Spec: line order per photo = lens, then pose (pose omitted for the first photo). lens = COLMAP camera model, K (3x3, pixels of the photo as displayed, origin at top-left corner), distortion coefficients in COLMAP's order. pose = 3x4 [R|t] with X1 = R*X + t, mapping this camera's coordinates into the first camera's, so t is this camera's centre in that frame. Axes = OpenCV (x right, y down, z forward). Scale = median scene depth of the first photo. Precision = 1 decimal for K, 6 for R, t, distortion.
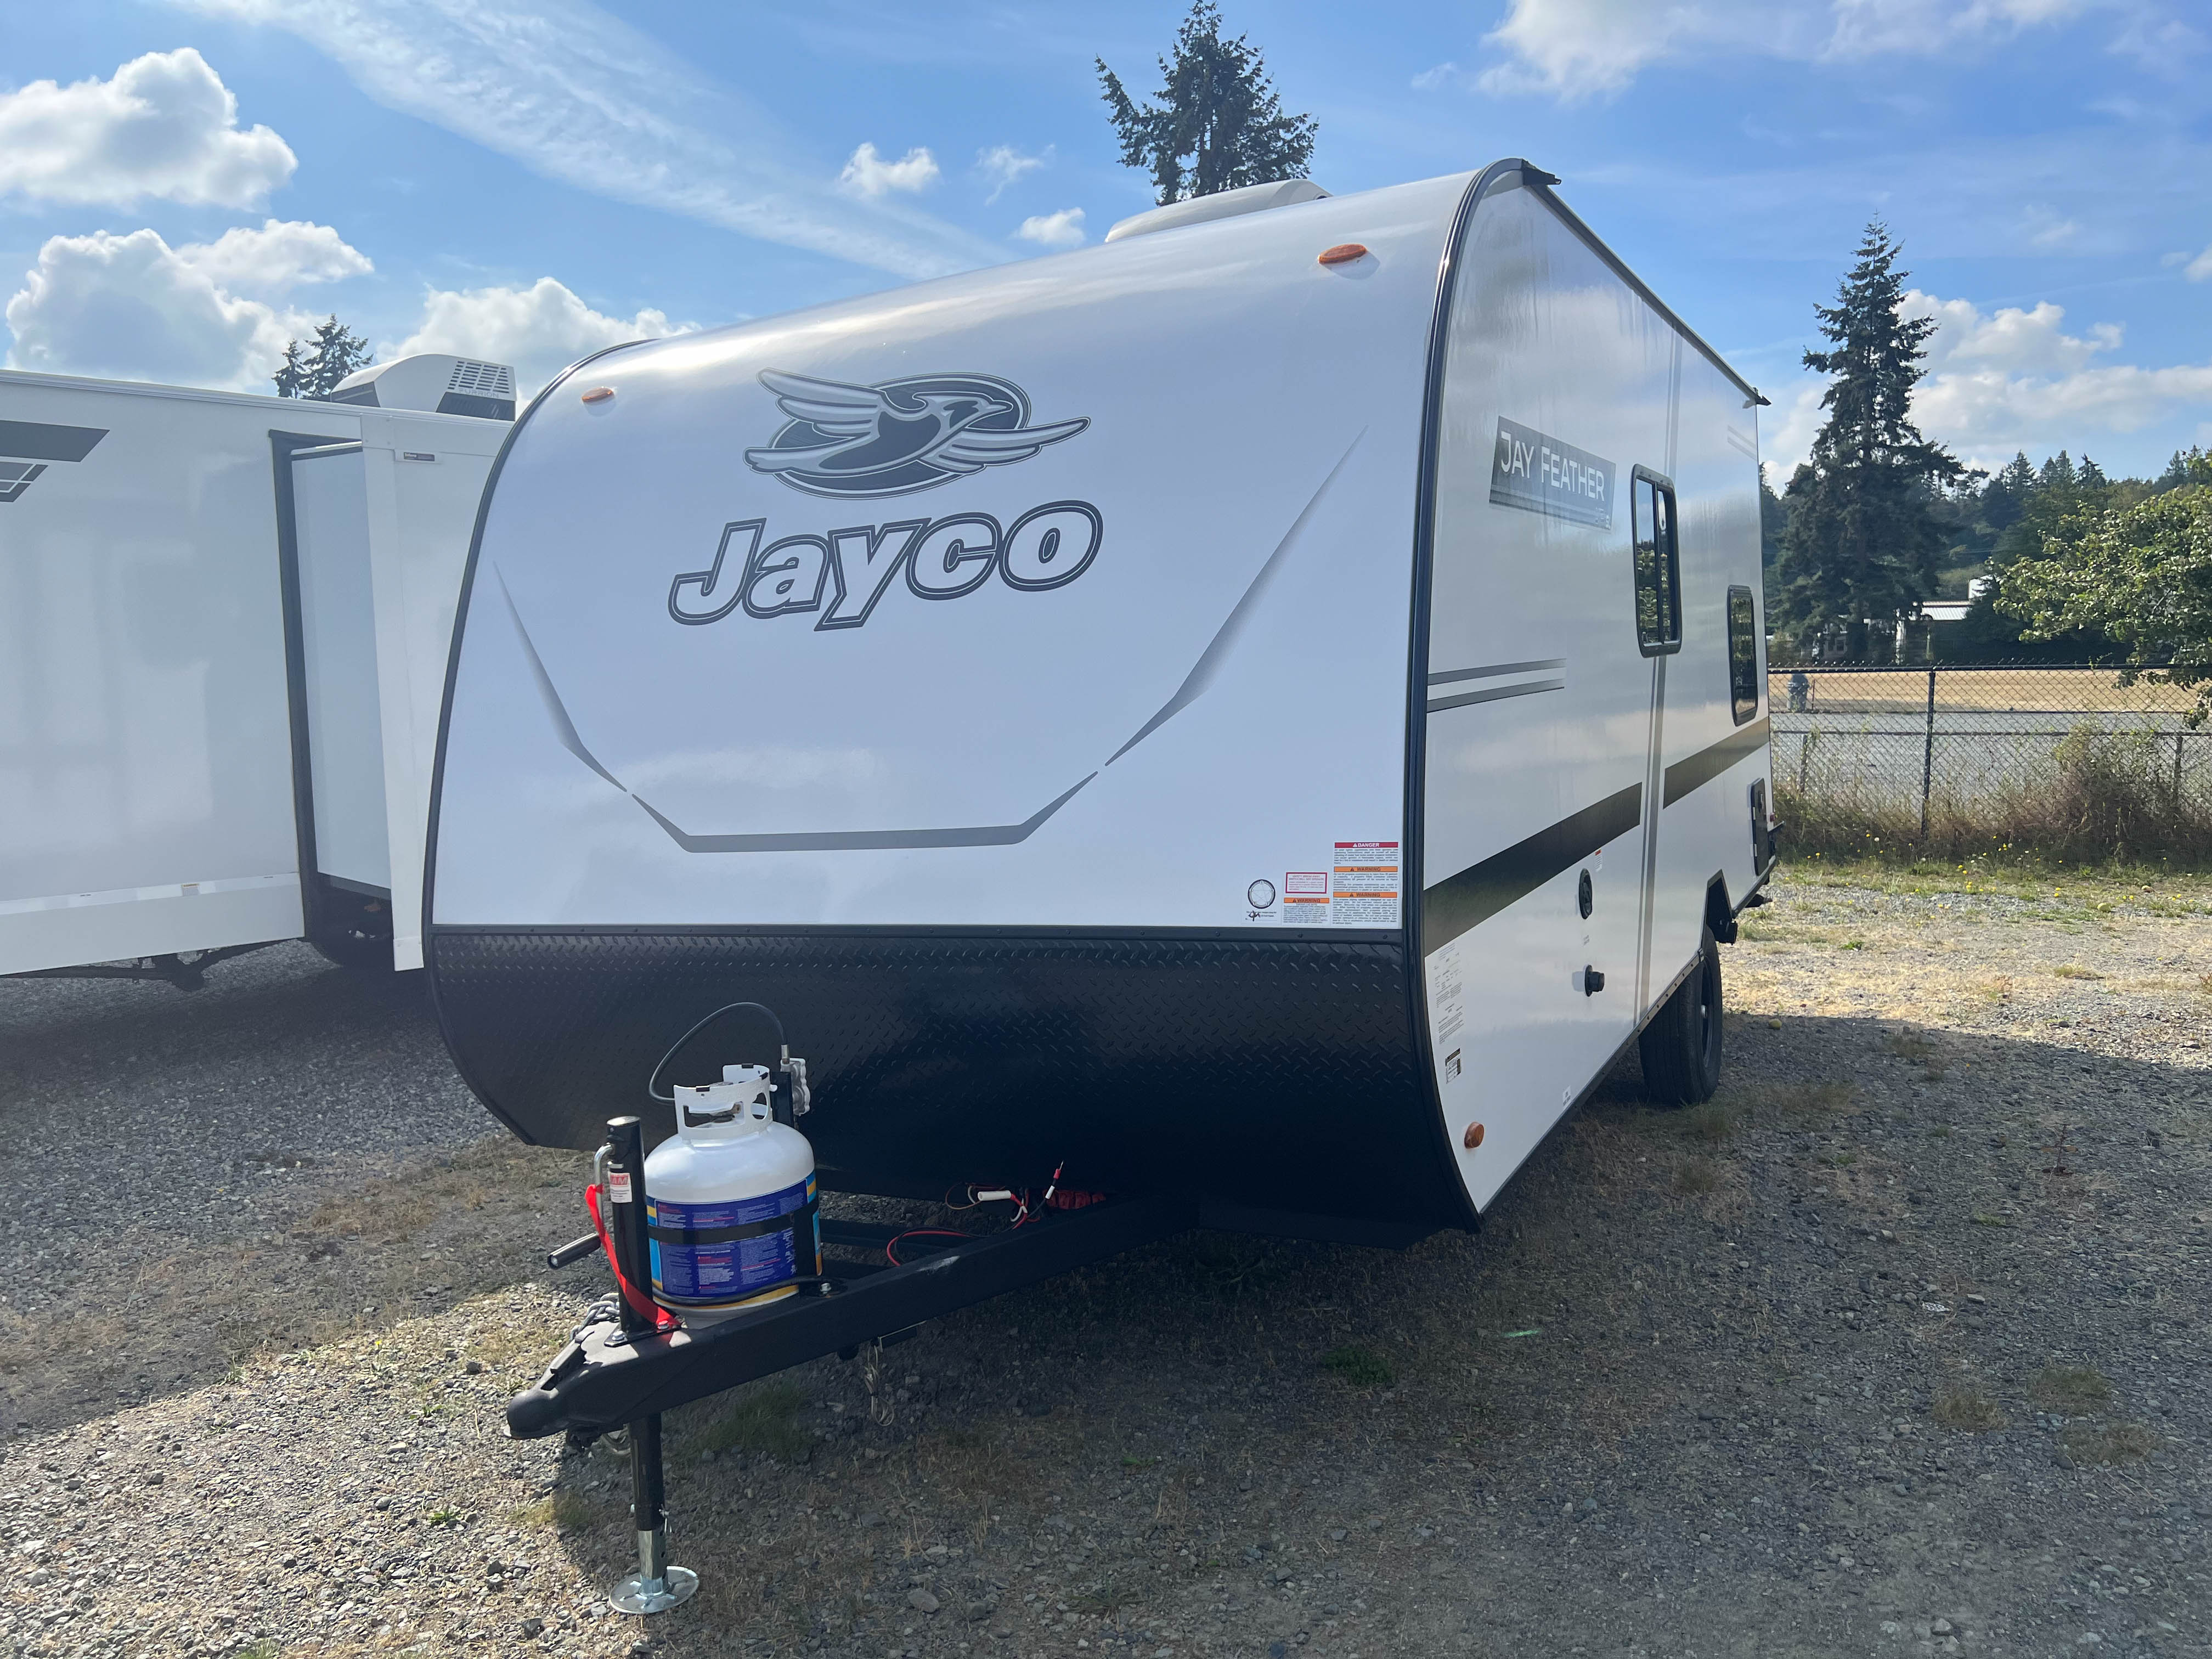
lens RADIAL K [[1664.2, 0, 1149.0], [0, 1664.2, 834.9], [0, 0, 1]] dist [0.081732, -0.090105]
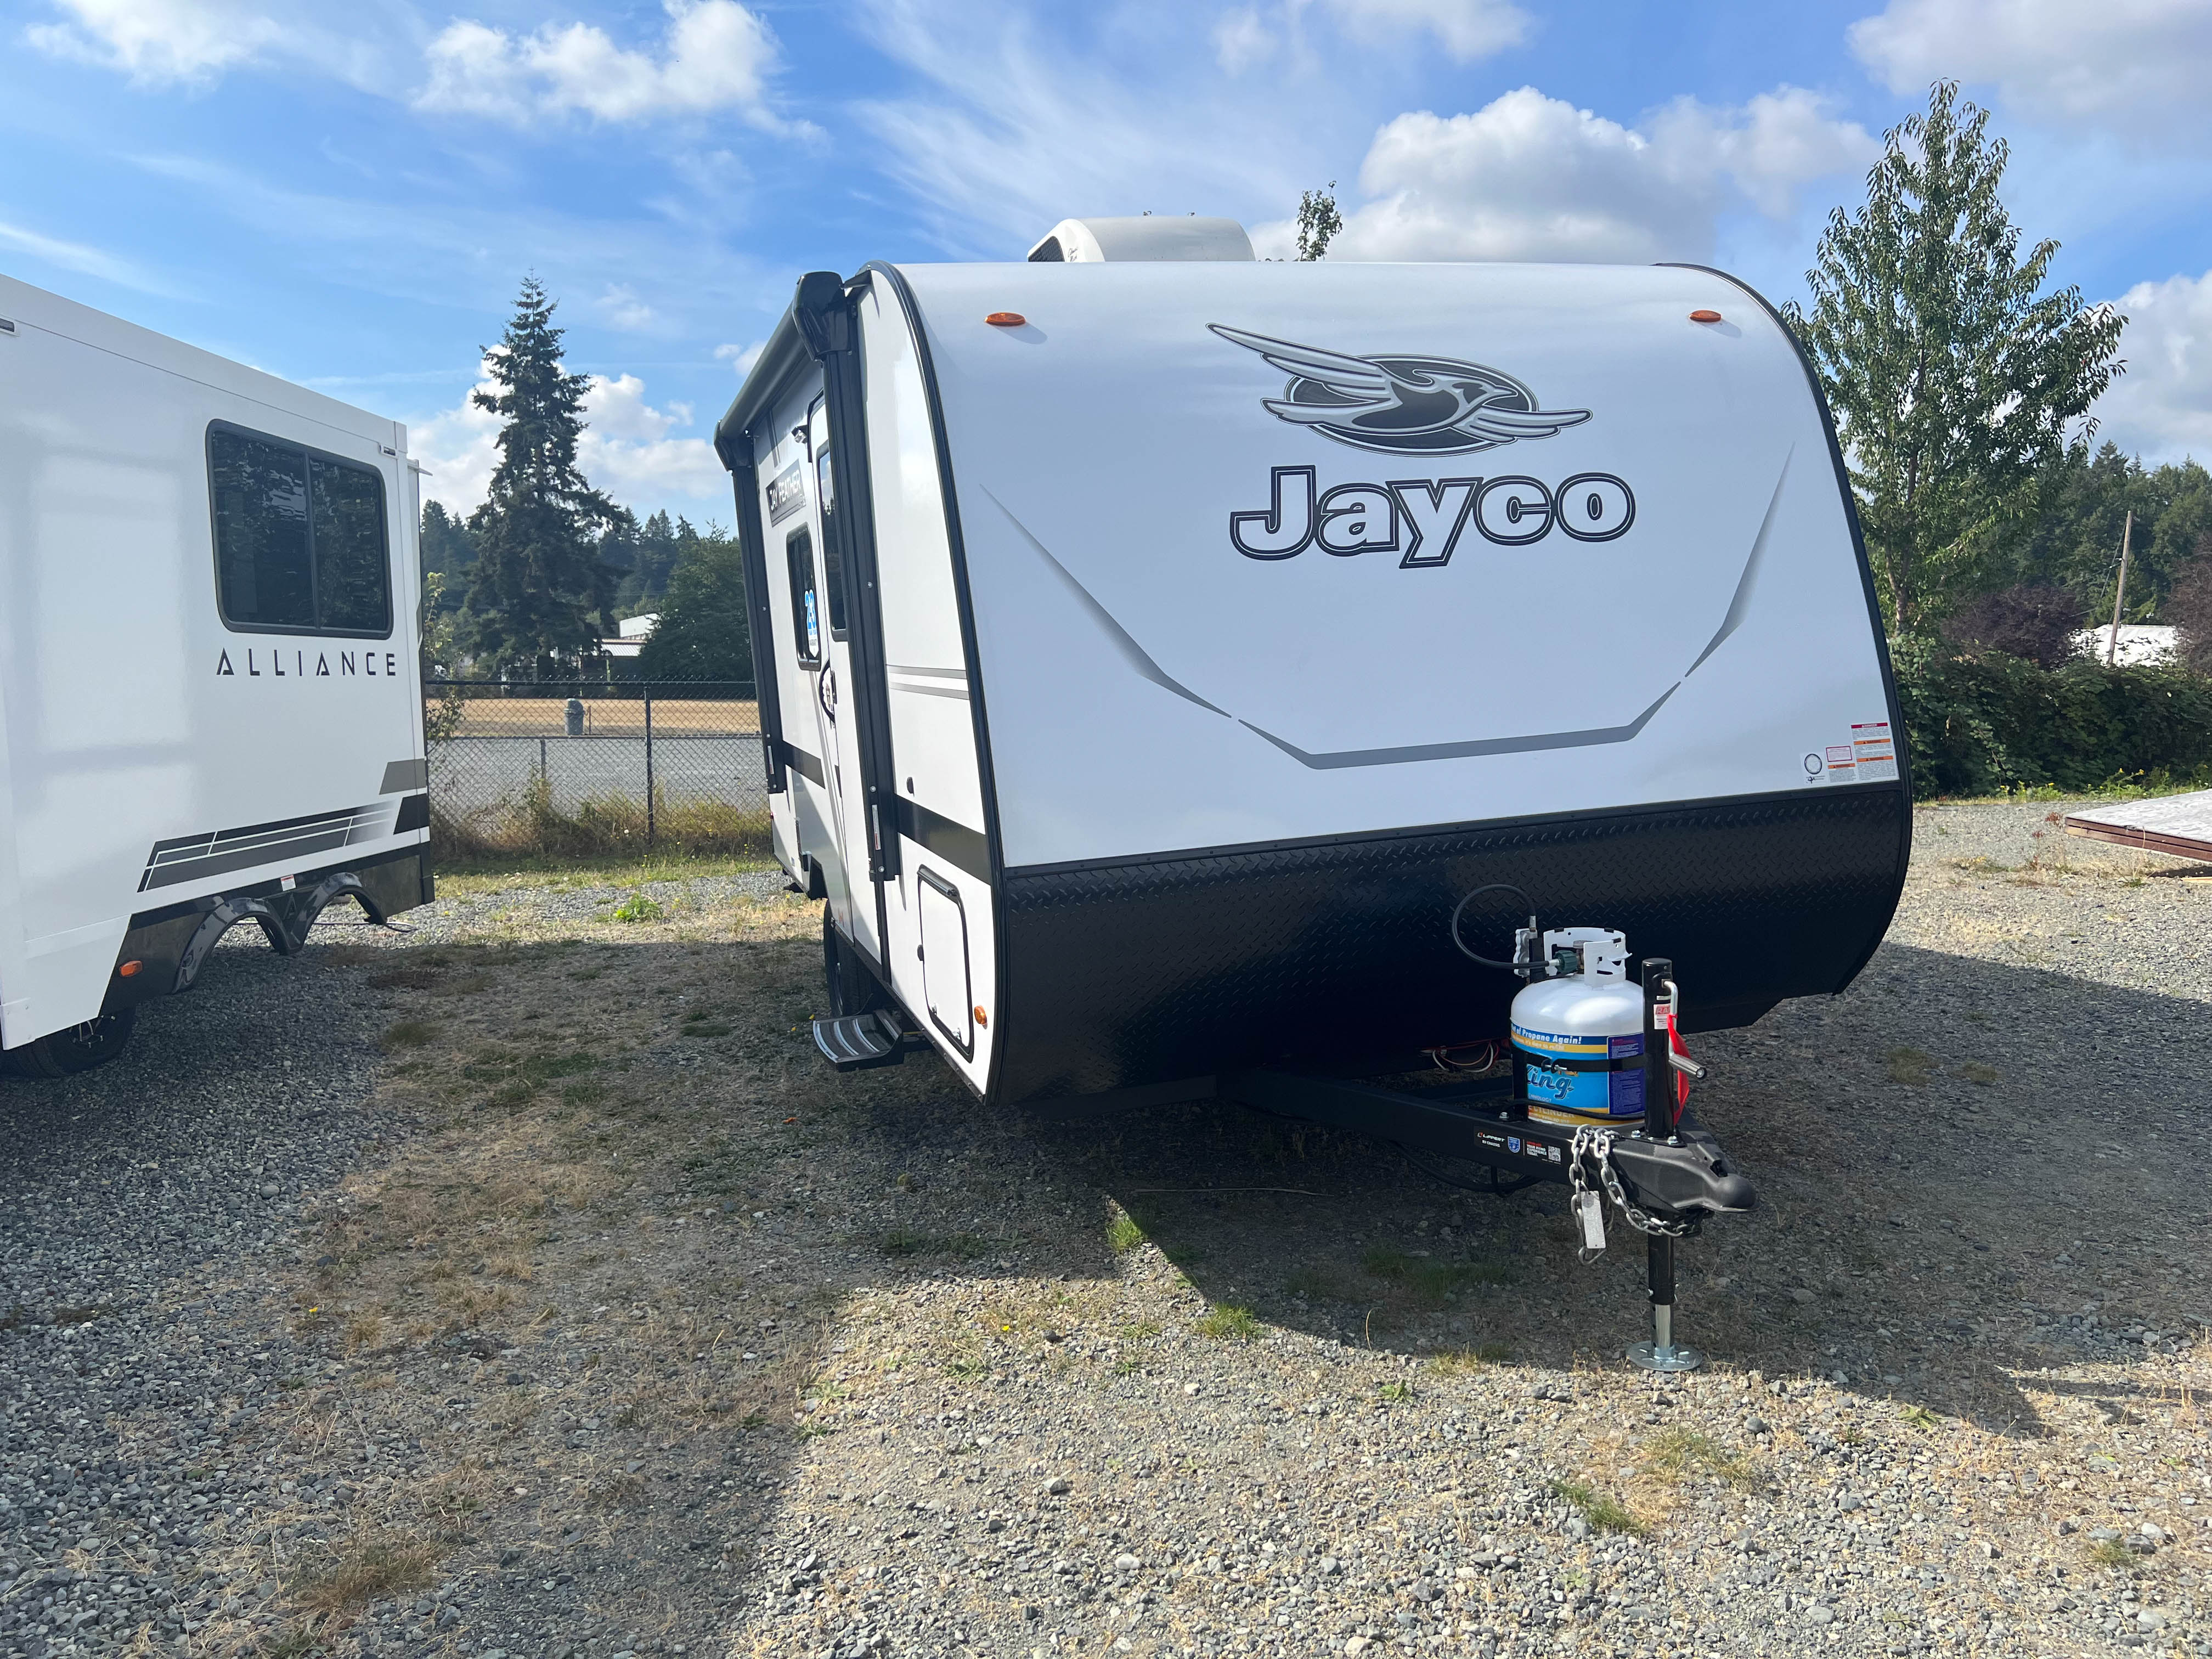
lens RADIAL K [[1661.8, 0, 1105.4], [0, 1661.8, 807.7], [0, 0, 1]] dist [0.070801, -0.092431]
pose [[0.729713, -0.046432, 0.682175, -1.075088], [0.071387, 0.997413, -0.008474, 0.033577], [-0.680017, 0.054882, 0.731140, 0.303990]]
